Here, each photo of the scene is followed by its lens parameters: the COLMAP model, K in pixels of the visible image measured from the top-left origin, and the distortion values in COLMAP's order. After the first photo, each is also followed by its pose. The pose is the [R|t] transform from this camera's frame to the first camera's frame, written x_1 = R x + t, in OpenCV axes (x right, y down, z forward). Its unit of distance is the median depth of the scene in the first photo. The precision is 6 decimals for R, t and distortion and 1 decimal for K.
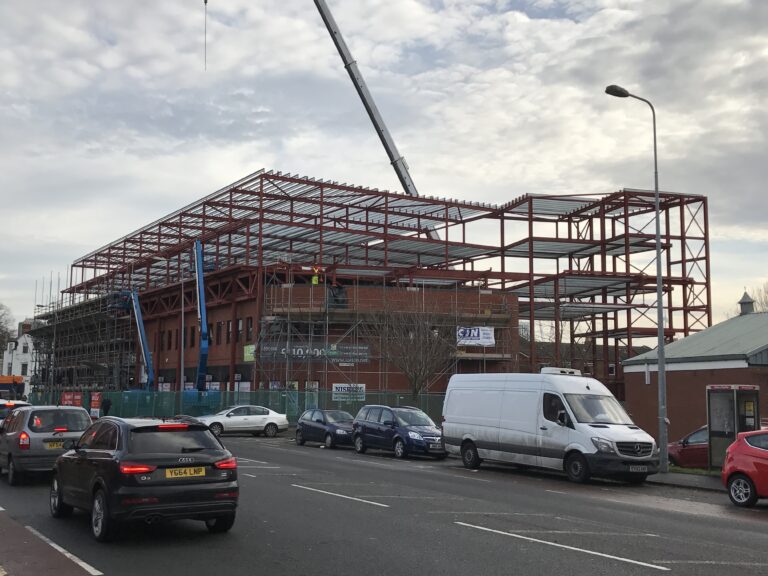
lens RADIAL K [[890.2, 0, 378.9], [0, 890.2, 288.5], [0, 0, 1]] dist [0.072748, 0.000000]
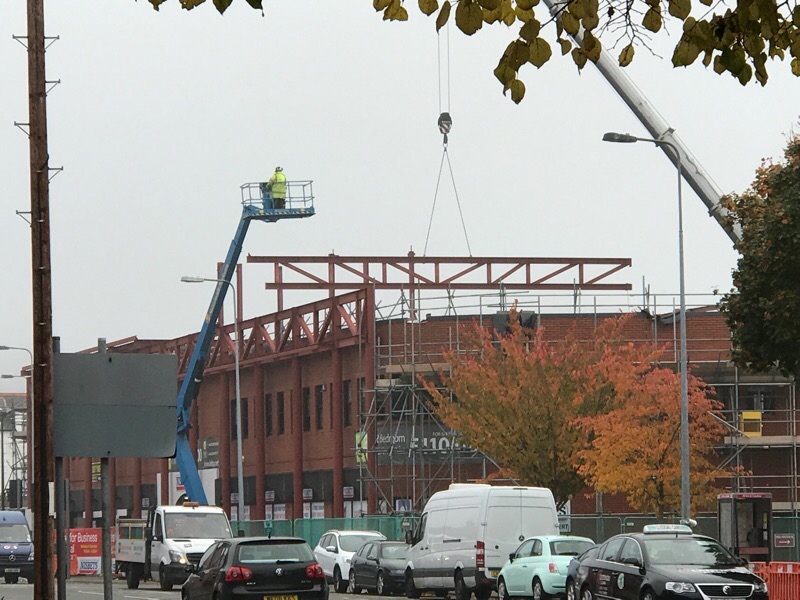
lens RADIAL K [[3061.7, 0, 399.3], [0, 3061.7, 301.9], [0, 0, 1]] dist [-0.052875, 0.000000]
pose [[0.970278, -0.040730, -0.238542, 0.271790], [0.050811, 0.998050, 0.036261, -0.067926], [0.236599, -0.047304, 0.970455, -0.652692]]
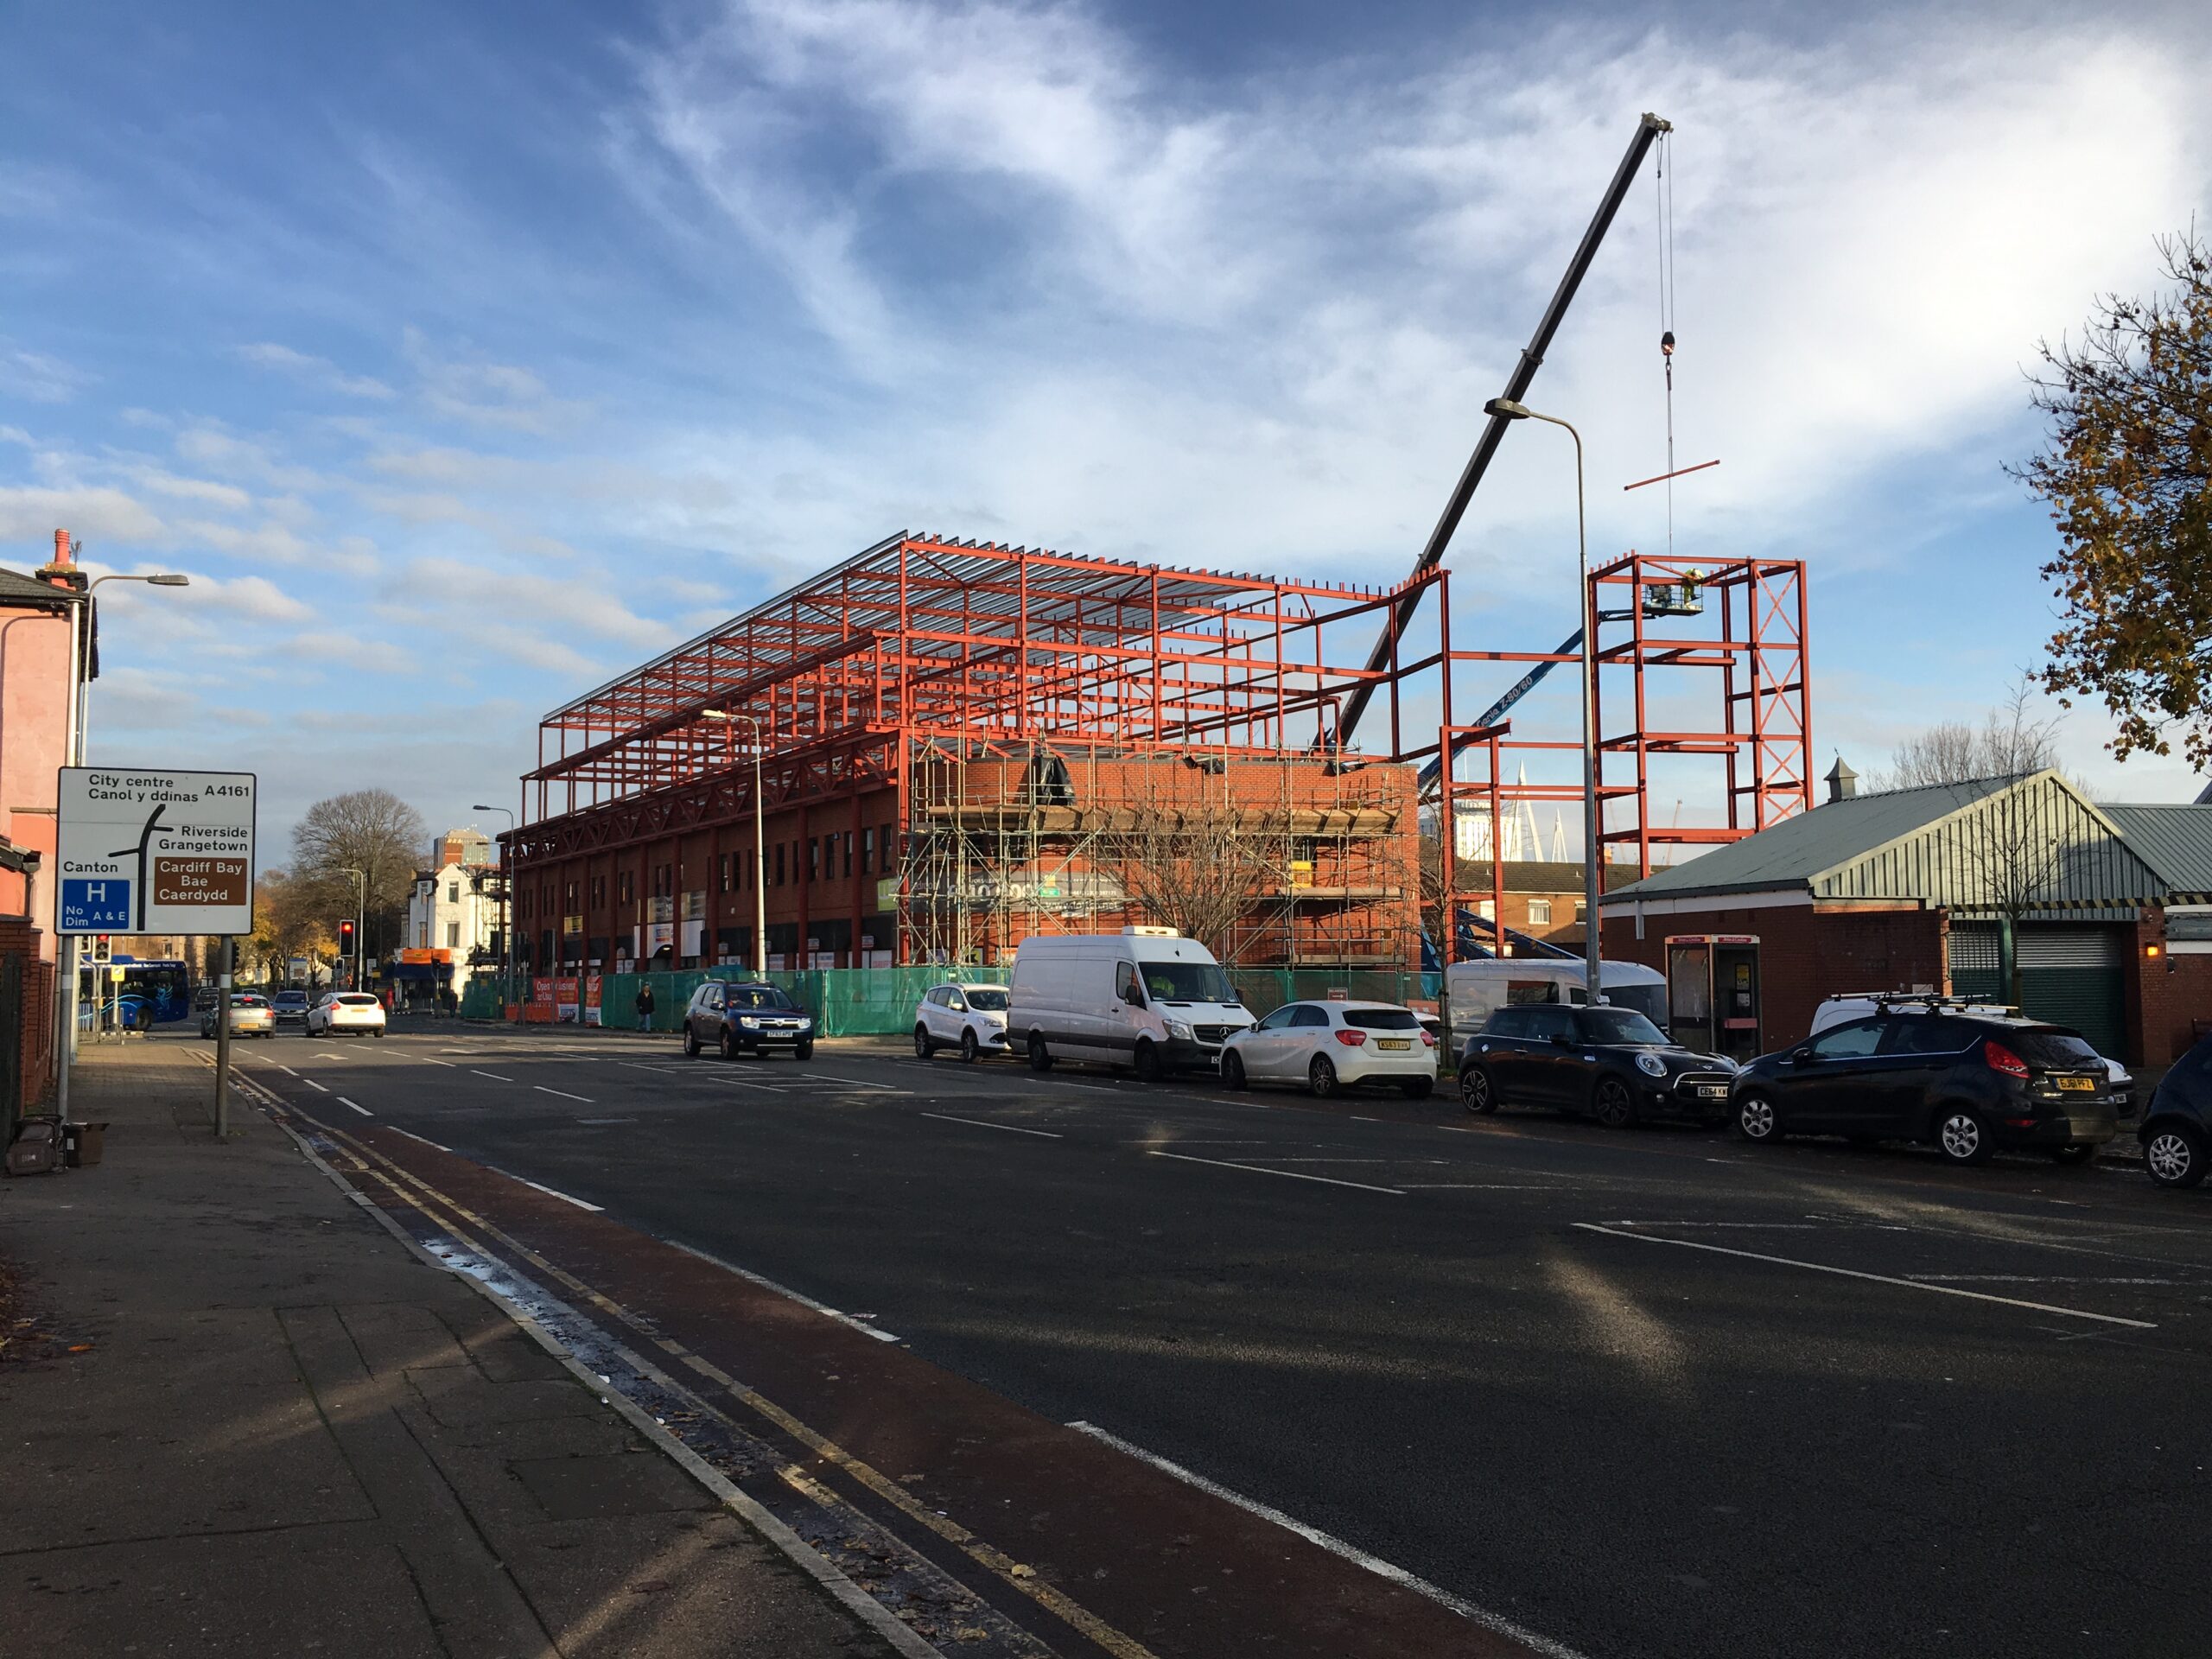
lens RADIAL K [[1906.1, 0, 1110.6], [0, 1906.1, 832.8], [0, 0, 1]] dist [0.051601, -0.022172]
pose [[0.998939, -0.020072, -0.041458, 0.024841], [0.021824, 0.998868, 0.042255, -0.005697], [0.040563, -0.043115, 0.998246, -0.073253]]
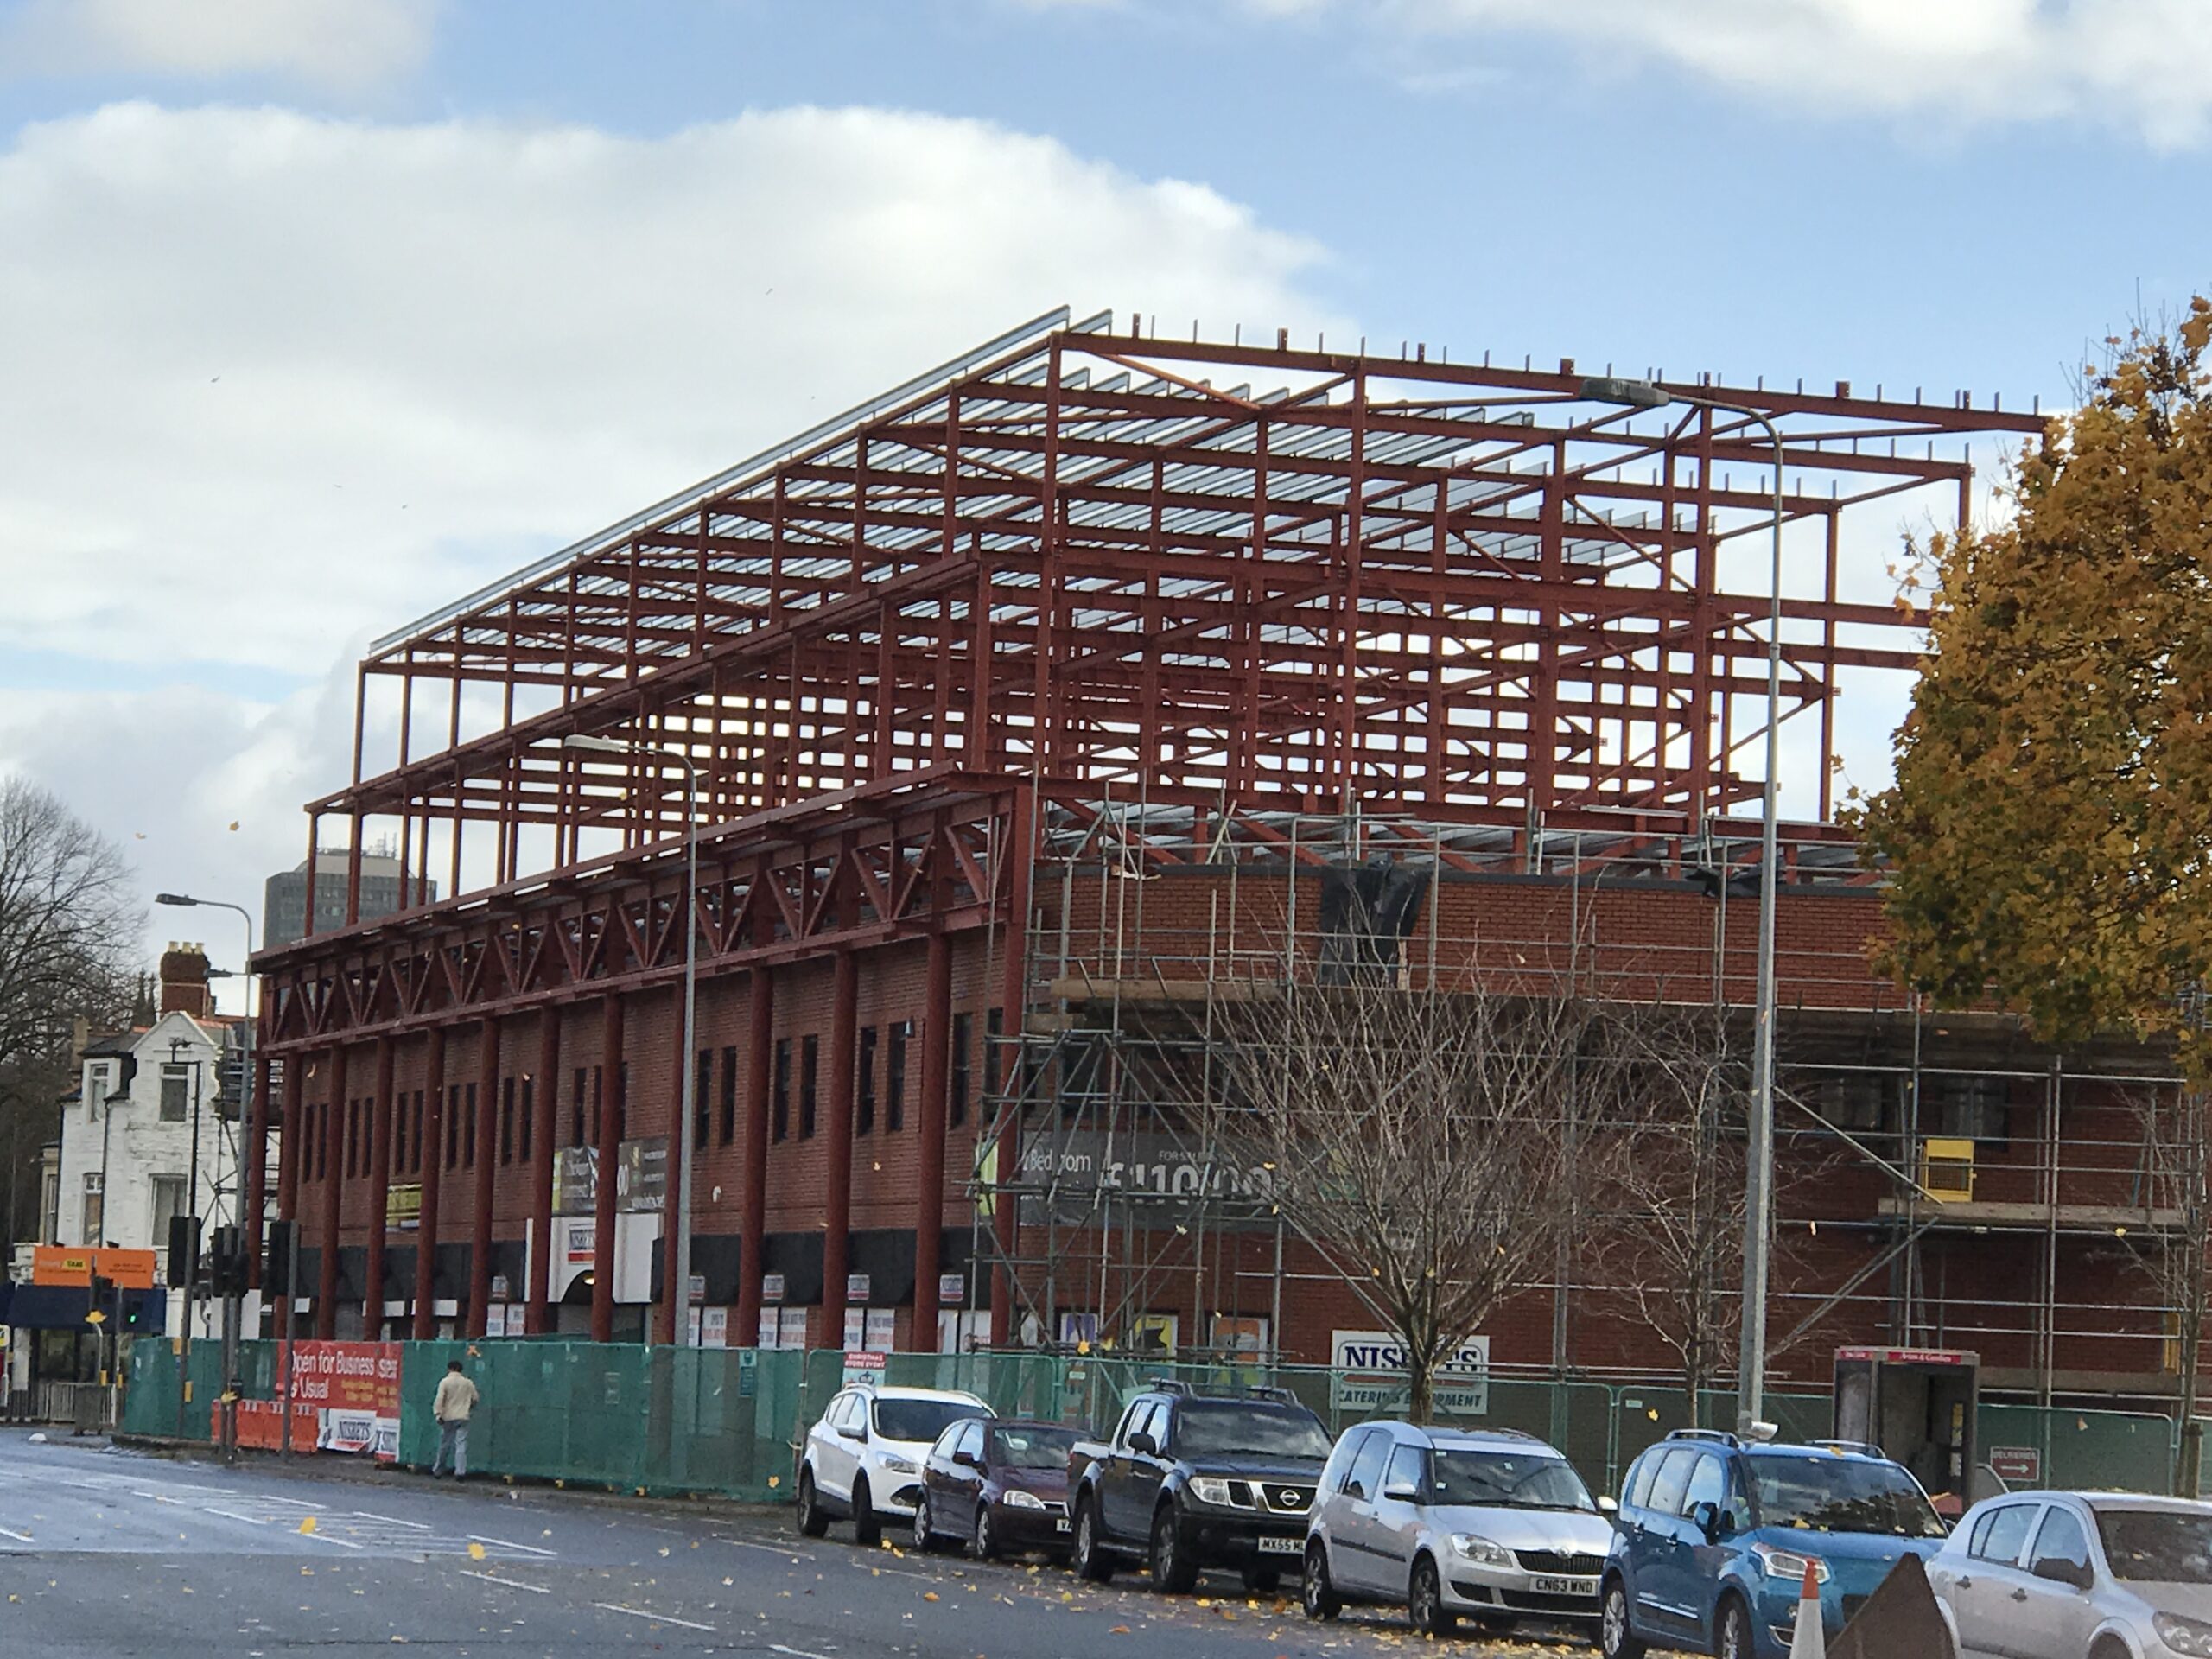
lens RADIAL K [[6674.5, 0, 1124.2], [0, 6674.5, 819.0], [0, 0, 1]] dist [-0.047386, 0.000000]
pose [[0.967717, 0.006320, -0.251959, 0.253037], [0.000744, 0.999609, 0.027934, -0.051326], [0.252037, -0.027220, 0.967335, -0.472219]]
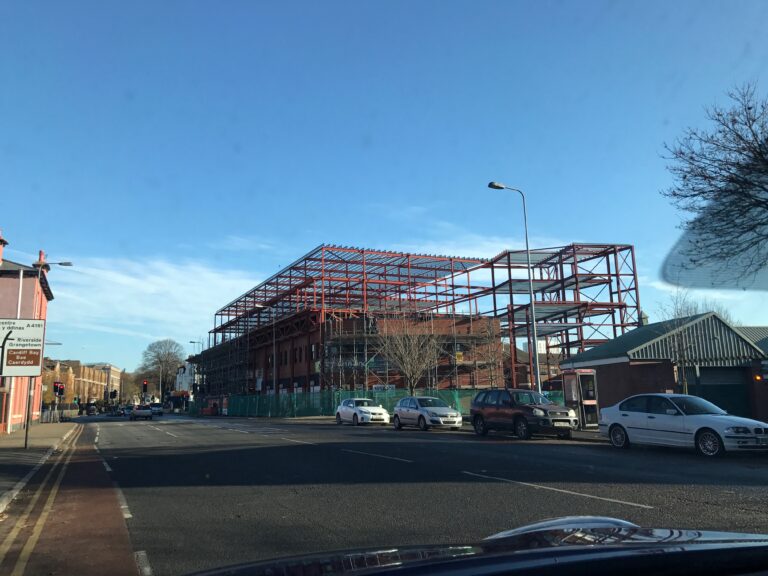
lens RADIAL K [[636.3, 0, 383.6], [0, 636.3, 288.7], [0, 0, 1]] dist [0.066031, -0.026310]
pose [[0.994268, -0.048529, -0.095269, 0.062492], [0.043376, 0.997519, -0.055440, 0.005302], [0.097723, 0.050990, 0.993907, -0.047108]]
